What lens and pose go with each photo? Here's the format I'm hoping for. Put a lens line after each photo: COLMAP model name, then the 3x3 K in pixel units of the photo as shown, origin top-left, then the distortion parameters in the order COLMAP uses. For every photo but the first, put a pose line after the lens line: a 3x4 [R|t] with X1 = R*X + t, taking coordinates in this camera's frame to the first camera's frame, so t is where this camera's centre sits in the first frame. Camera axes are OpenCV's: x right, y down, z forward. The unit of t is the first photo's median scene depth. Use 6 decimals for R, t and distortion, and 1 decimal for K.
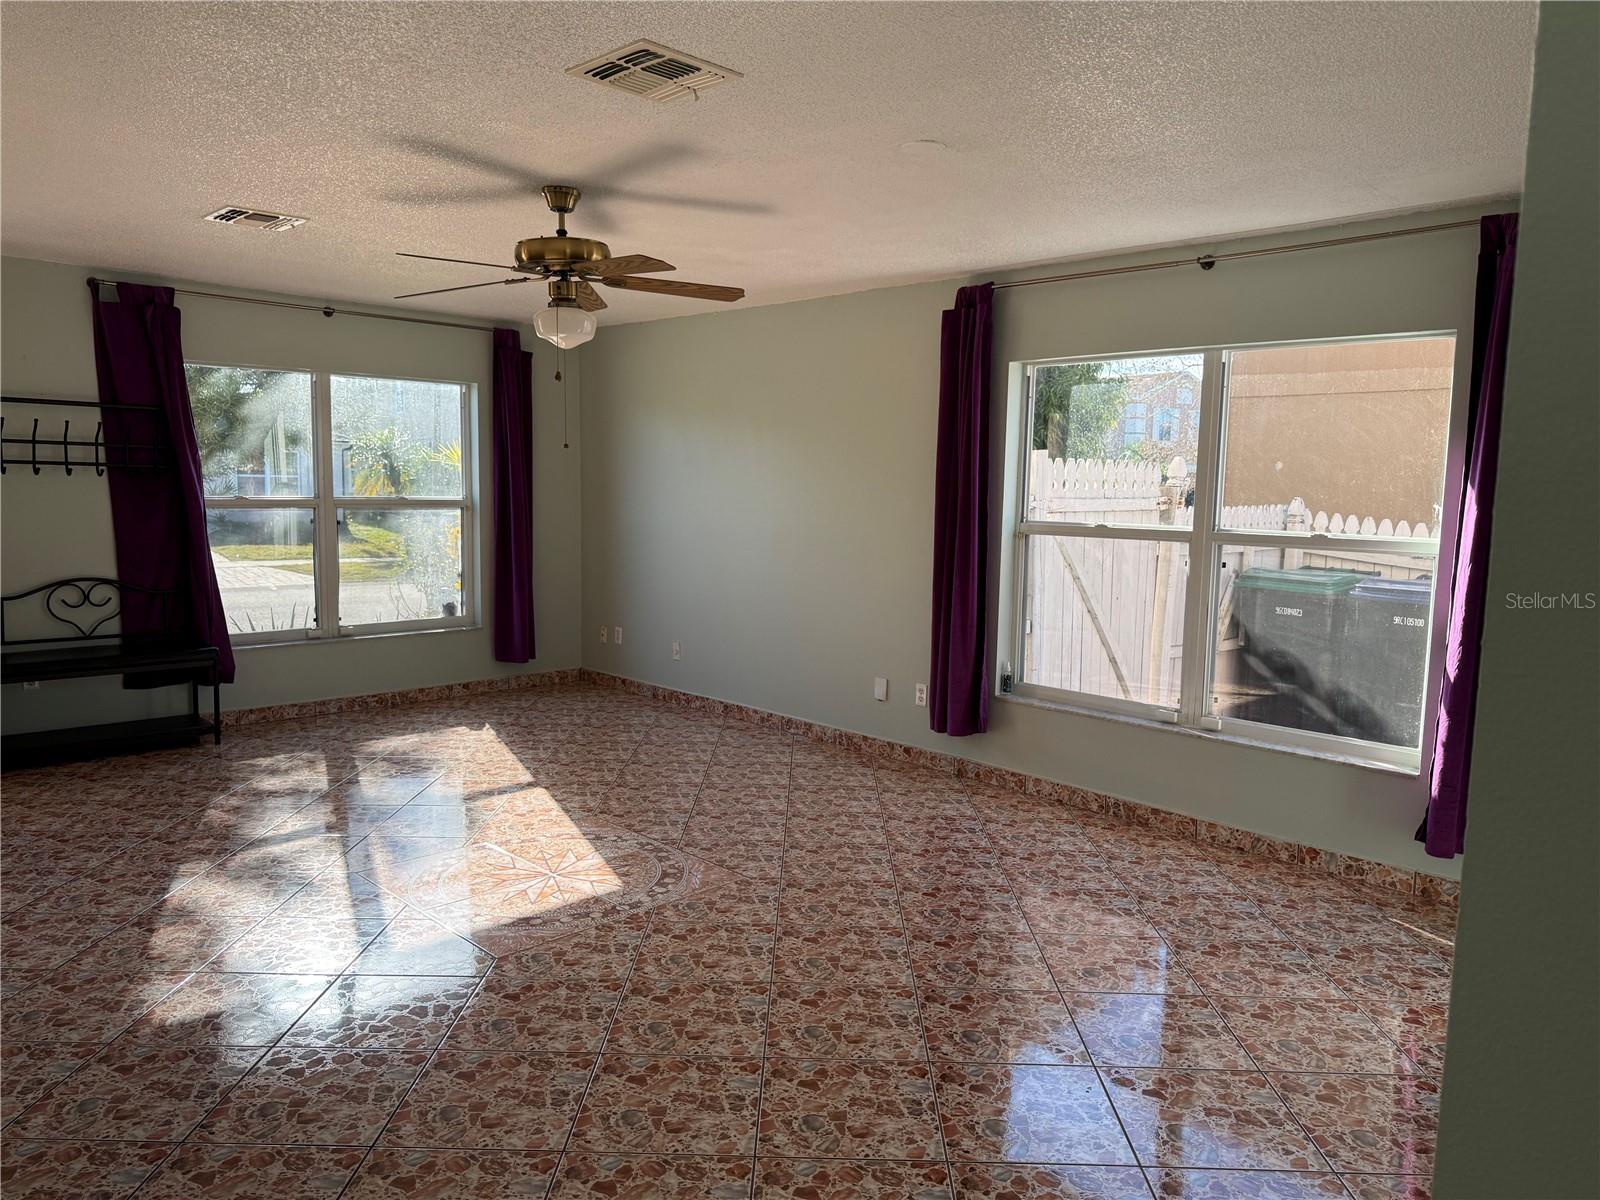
lens RADIAL K [[1144.2, 0, 810.2], [0, 1144.2, 605.1], [0, 0, 1]] dist [0.044523, -0.041142]
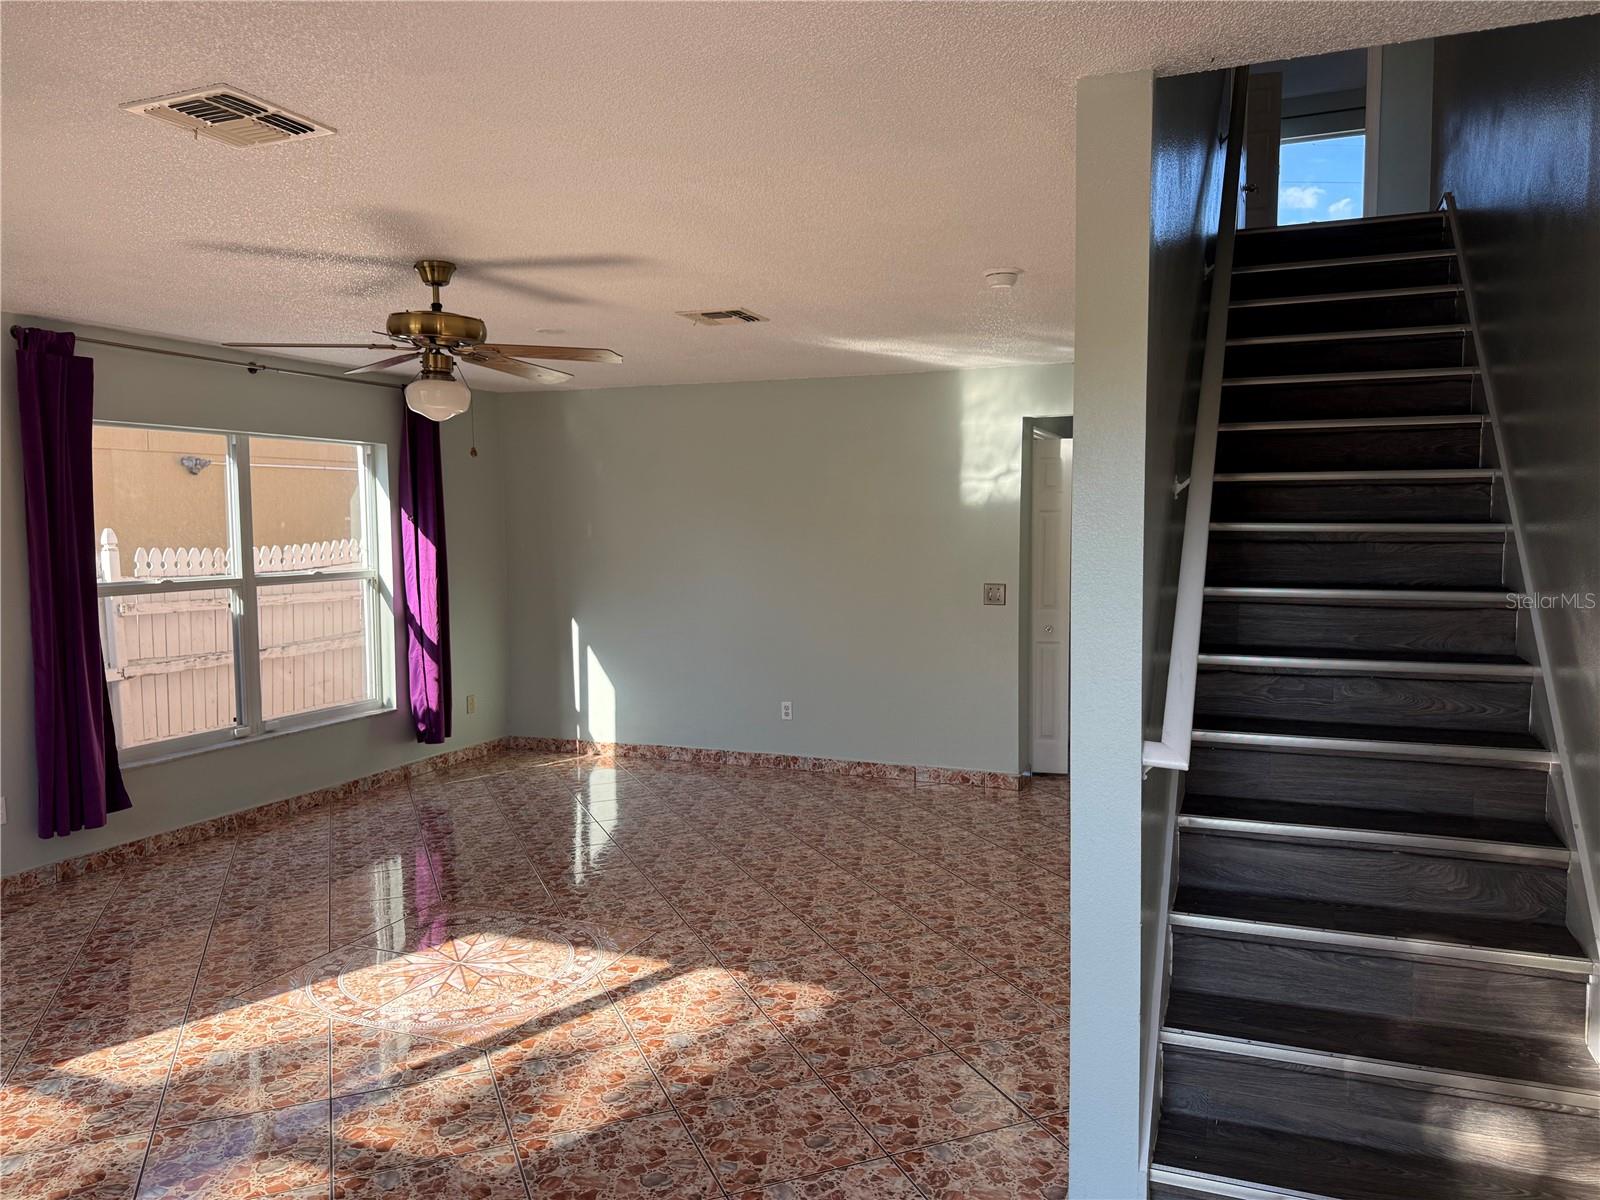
lens RADIAL K [[1144.2, 0, 806.8], [0, 1144.2, 598.9], [0, 0, 1]] dist [0.044523, -0.041142]
pose [[-0.381427, -0.087033, 0.920293, -1.179308], [0.106568, 0.984780, 0.137300, -0.168043], [-0.918236, 0.150444, -0.366347, 1.015284]]
